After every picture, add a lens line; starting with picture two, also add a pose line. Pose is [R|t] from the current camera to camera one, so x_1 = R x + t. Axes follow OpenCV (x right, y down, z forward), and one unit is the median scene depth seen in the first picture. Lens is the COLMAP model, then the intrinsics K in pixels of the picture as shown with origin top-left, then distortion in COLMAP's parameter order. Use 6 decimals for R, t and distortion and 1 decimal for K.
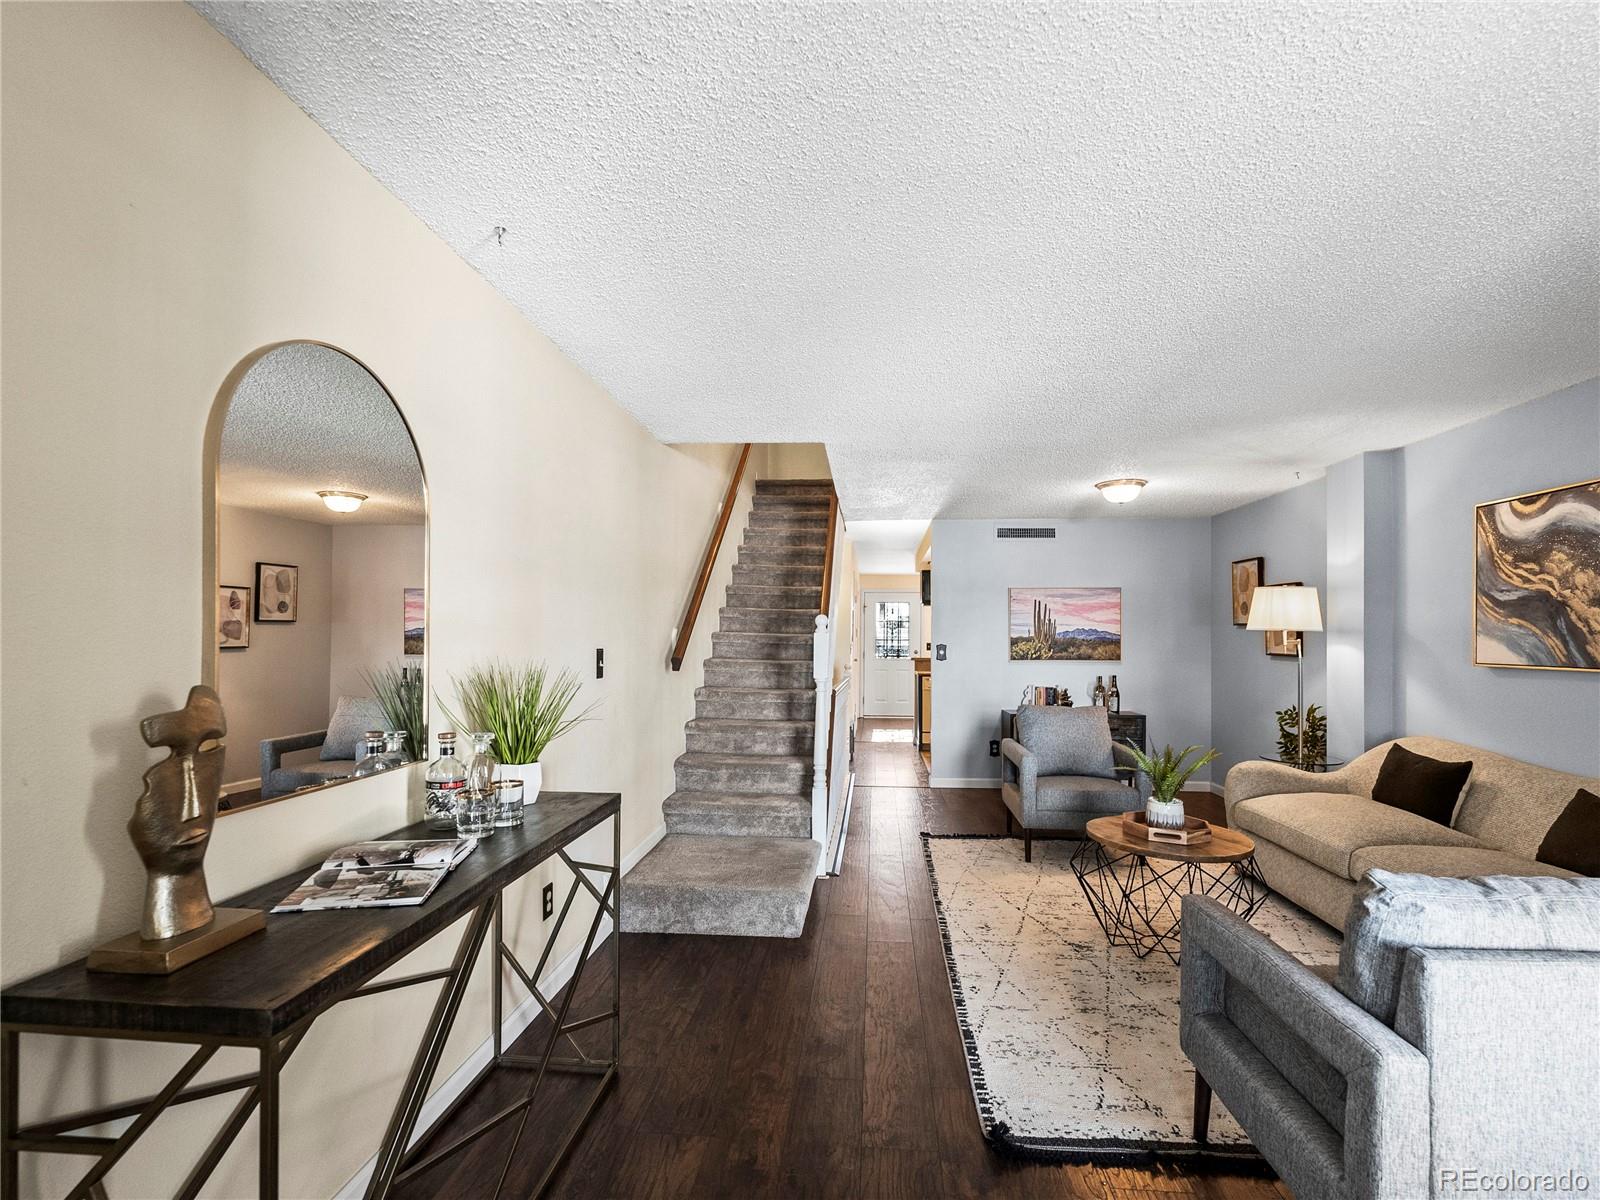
lens RADIAL K [[752.0, 0, 804.5], [0, 752.0, 640.2], [0, 0, 1]] dist [-0.000786, -0.000193]
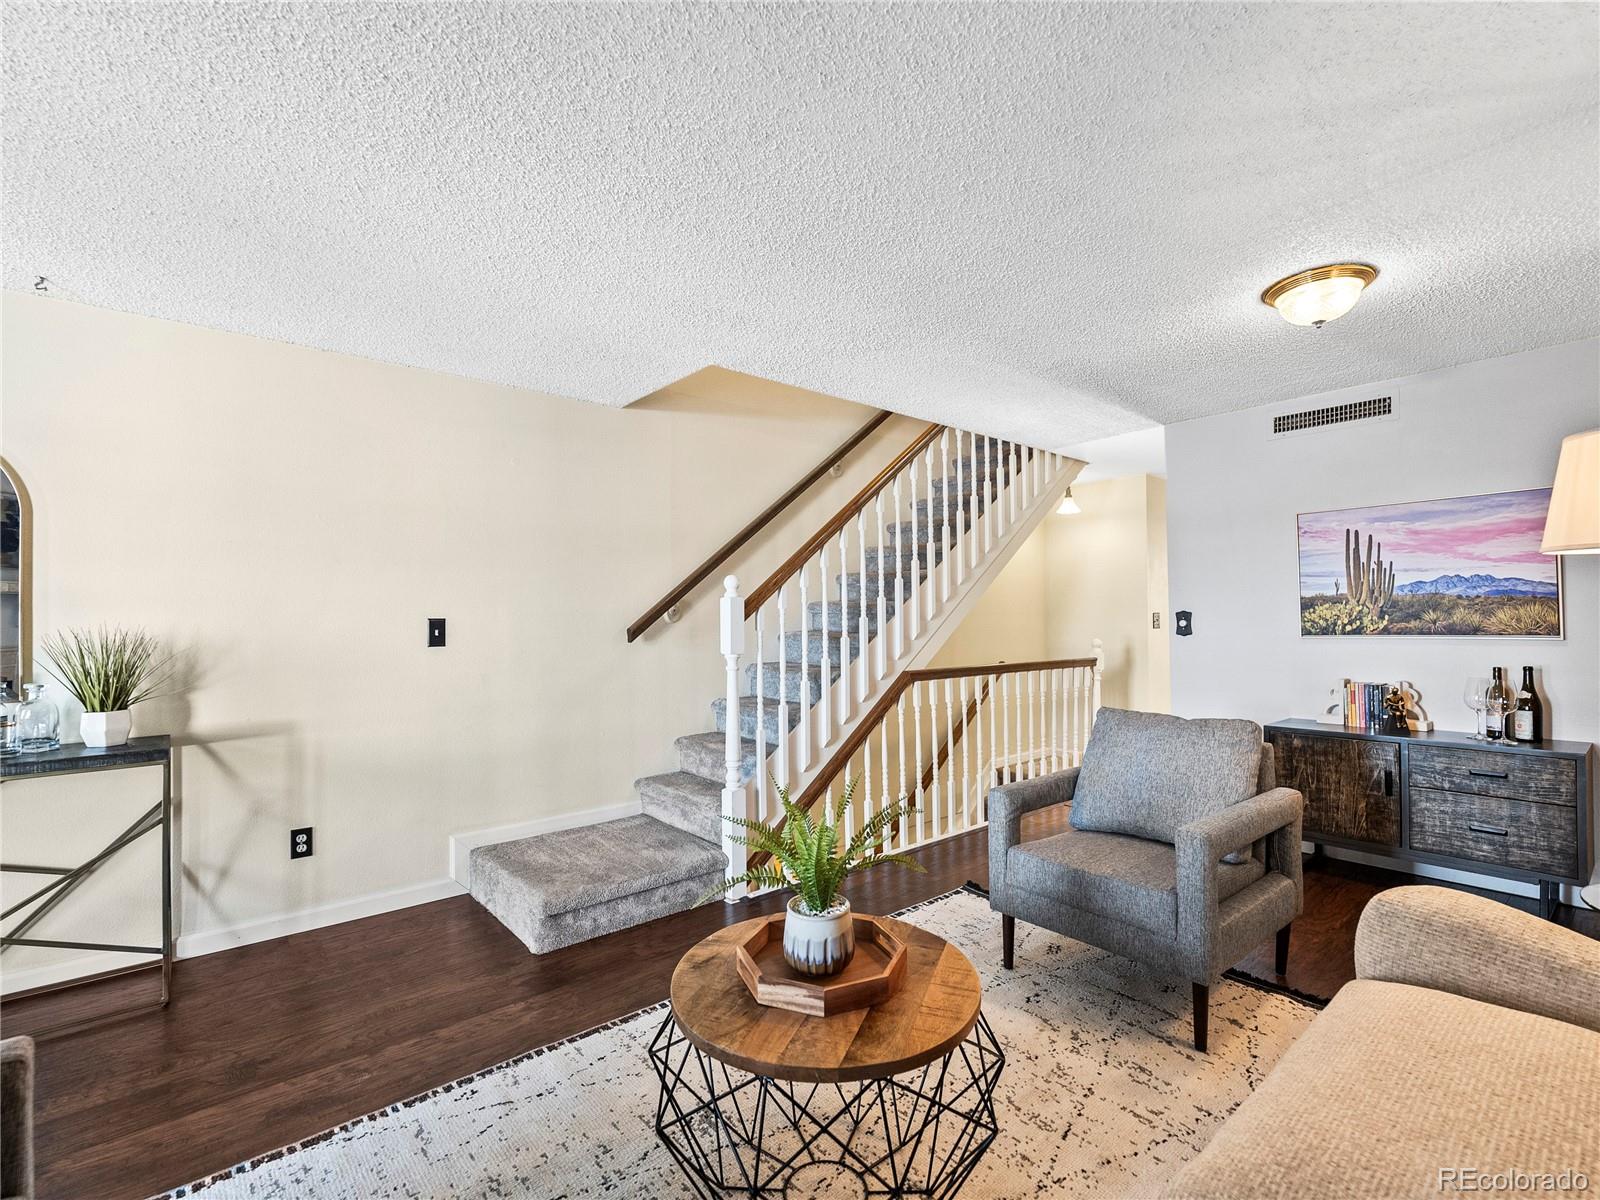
lens RADIAL K [[730.1, 0, 799.9], [0, 730.1, 615.6], [0, 0, 1]] dist [-0.000364, 0.000041]
pose [[0.708851, -0.016725, -0.705160, 0.402883], [0.012780, 0.999859, -0.010868, 0.012281], [0.705243, -0.001308, 0.708965, 0.317669]]
